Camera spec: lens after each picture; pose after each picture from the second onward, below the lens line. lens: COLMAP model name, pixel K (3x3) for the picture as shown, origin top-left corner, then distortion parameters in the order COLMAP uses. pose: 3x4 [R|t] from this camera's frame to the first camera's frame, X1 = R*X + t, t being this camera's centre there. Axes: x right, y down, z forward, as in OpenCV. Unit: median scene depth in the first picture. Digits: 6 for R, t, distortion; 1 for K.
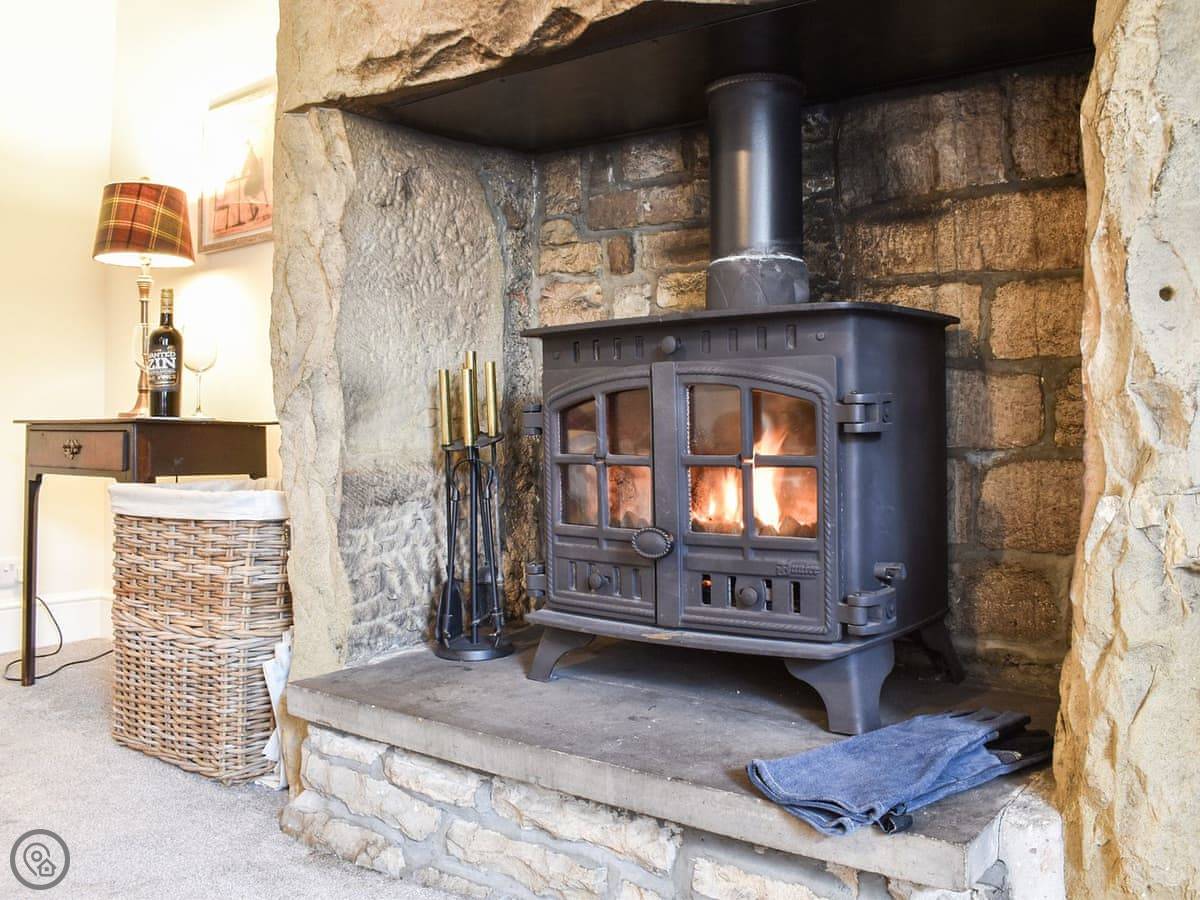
lens RADIAL K [[1038.5, 0, 604.5], [0, 1038.5, 440.8], [0, 0, 1]] dist [-0.094760, 0.009373]
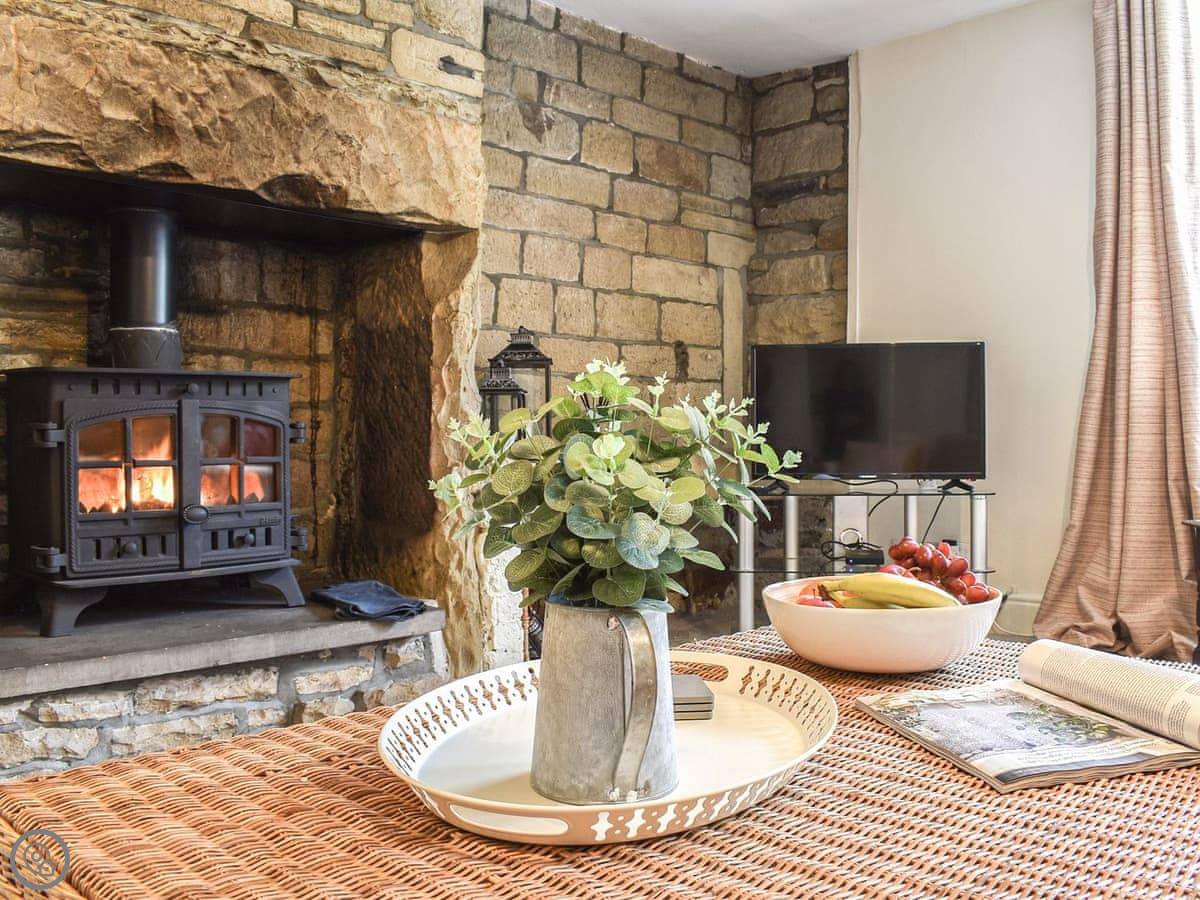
lens RADIAL K [[1038.5, 0, 609.0], [0, 1038.5, 445.0], [0, 0, 1]] dist [-0.094760, 0.009373]
pose [[0.156128, -0.005708, 0.987720, -1.224991], [0.014936, 0.999883, 0.003417, -0.002622], [-0.987624, 0.014219, 0.156195, 0.118092]]
